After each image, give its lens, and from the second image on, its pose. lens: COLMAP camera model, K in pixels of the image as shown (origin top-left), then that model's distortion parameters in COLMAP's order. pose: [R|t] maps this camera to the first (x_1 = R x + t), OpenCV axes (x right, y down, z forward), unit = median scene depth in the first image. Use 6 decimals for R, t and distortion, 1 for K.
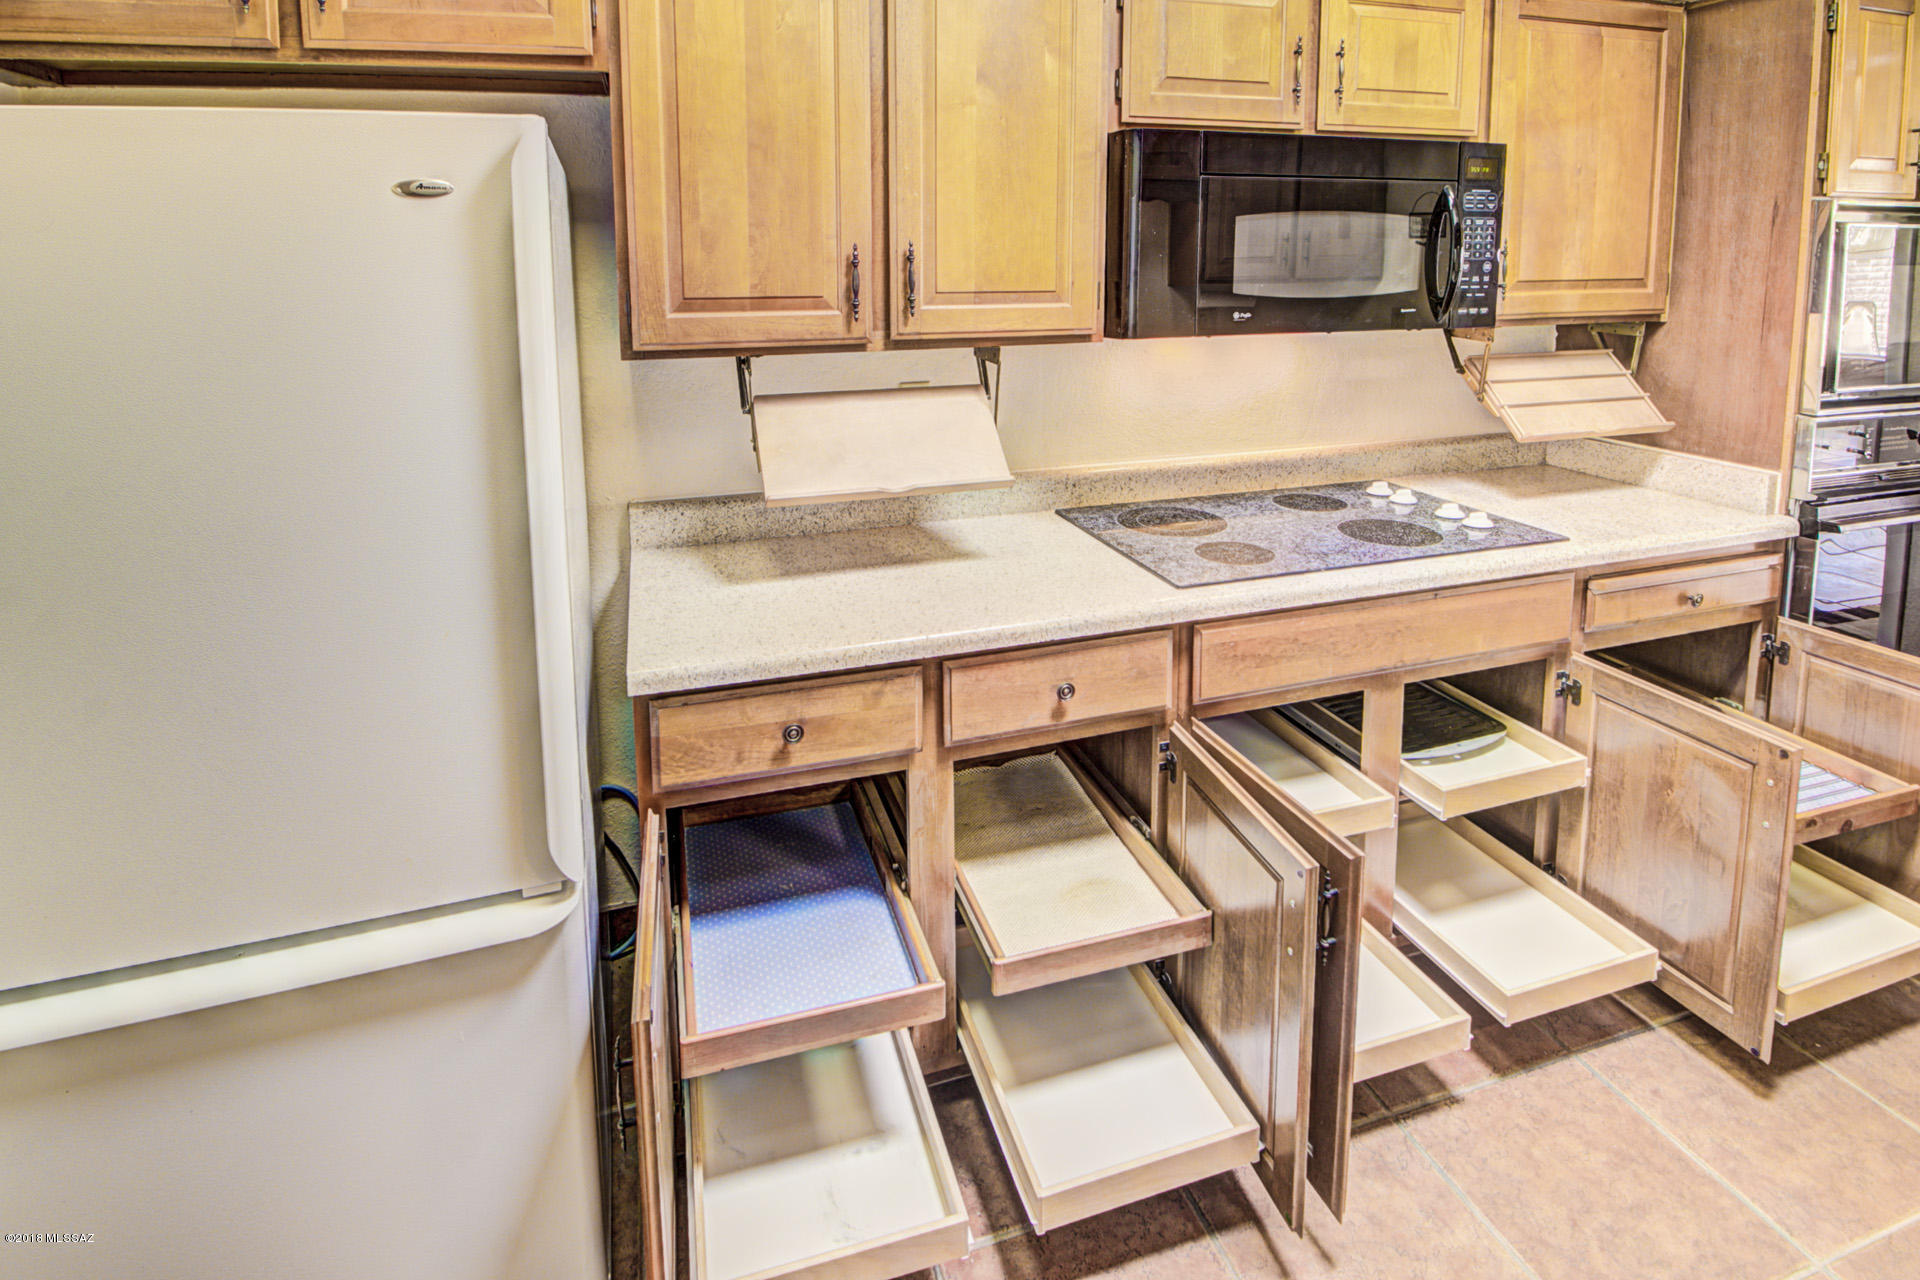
lens RADIAL K [[953.7, 0, 962.0], [0, 953.7, 365.3], [0, 0, 1]] dist [-0.020726, 0.000028]
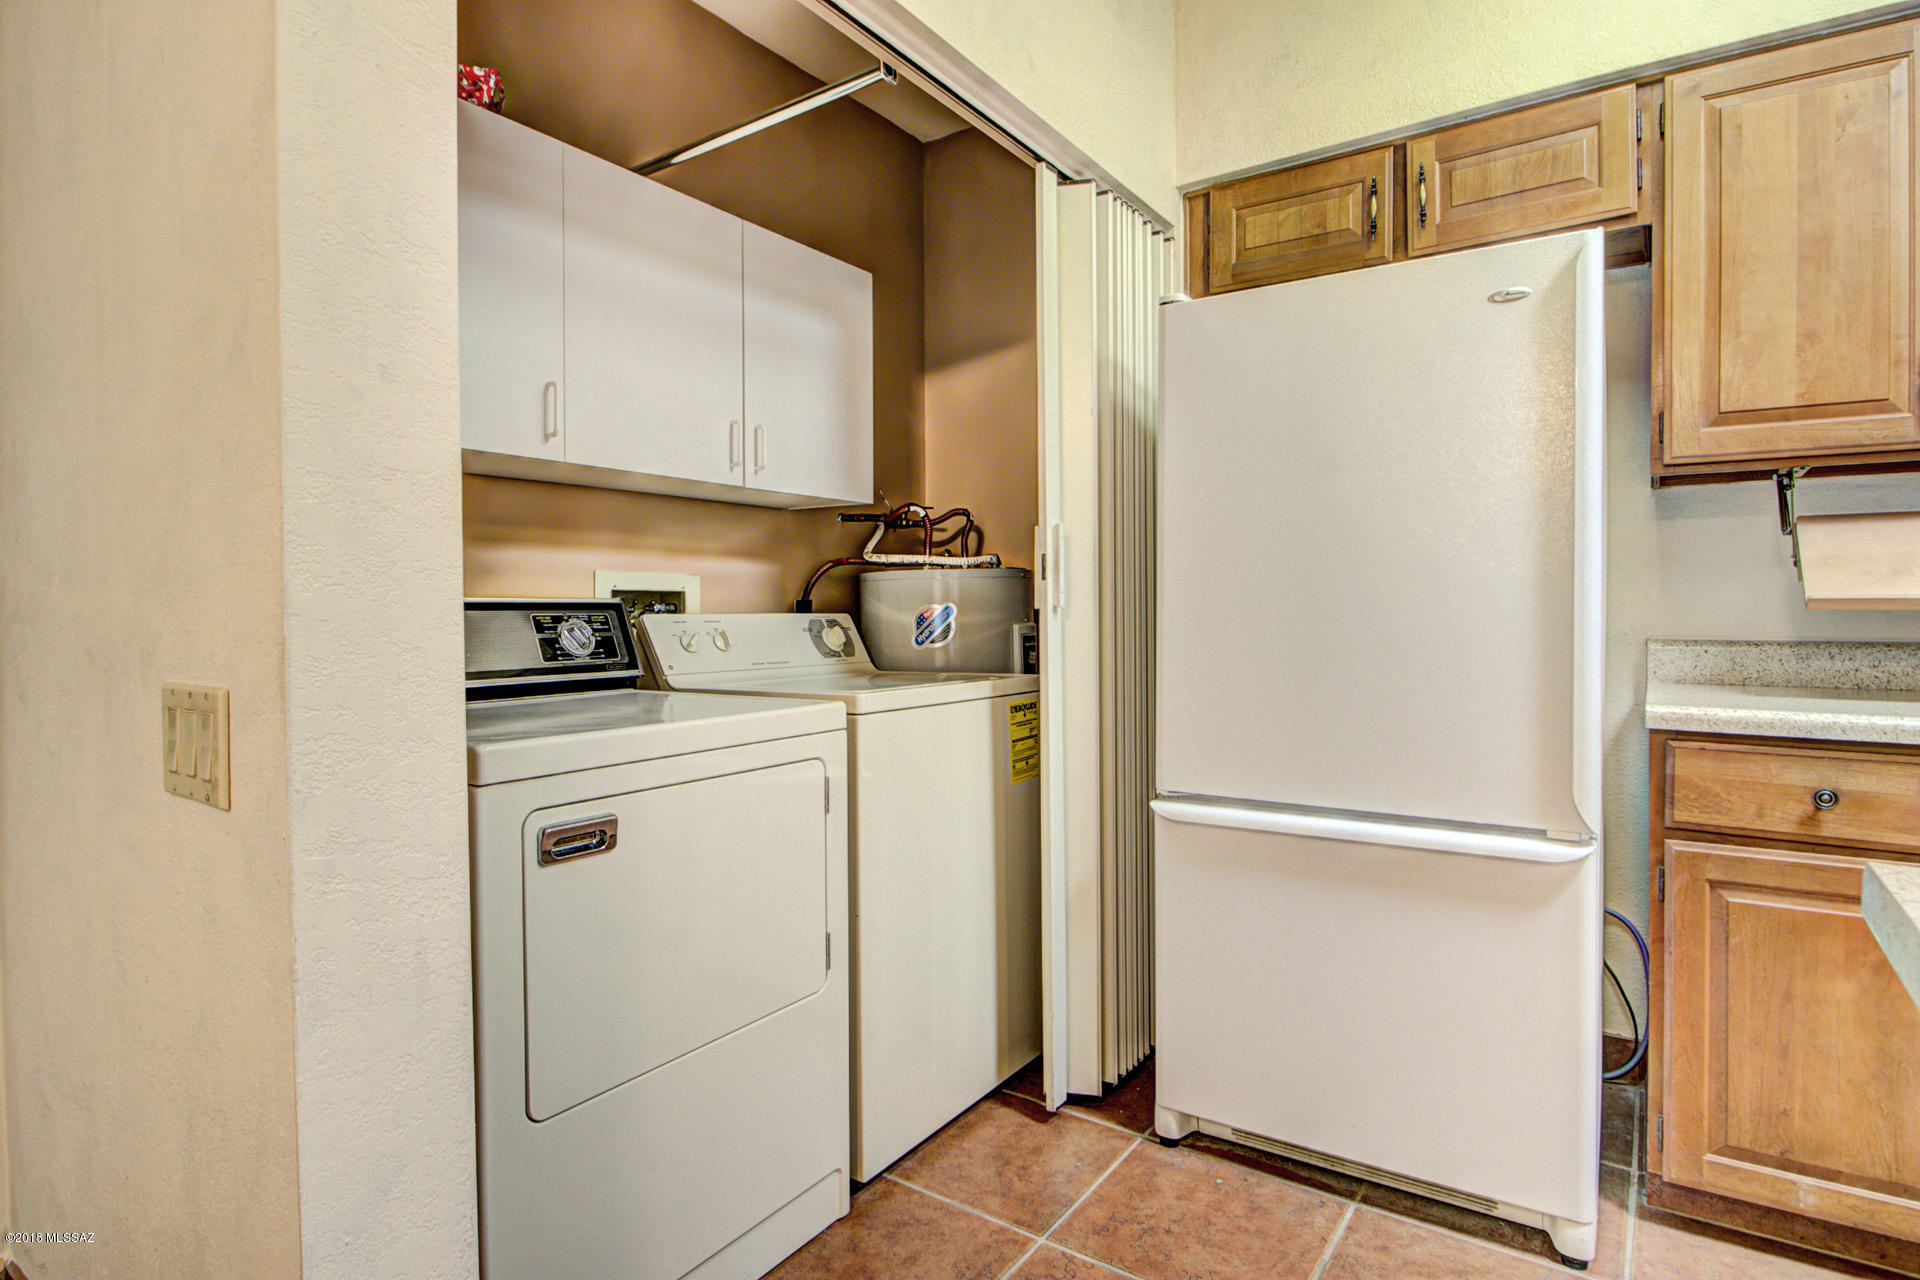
lens RADIAL K [[1050.9, 0, 960.0], [0, 1050.9, 640.0], [0, 0, 1]] dist [-0.002305, -0.009273]
pose [[0.618195, 0.015119, -0.785879, 0.100811], [-0.087871, 0.994877, -0.049982, 0.292489], [0.781097, 0.099955, 0.616357, -0.342071]]
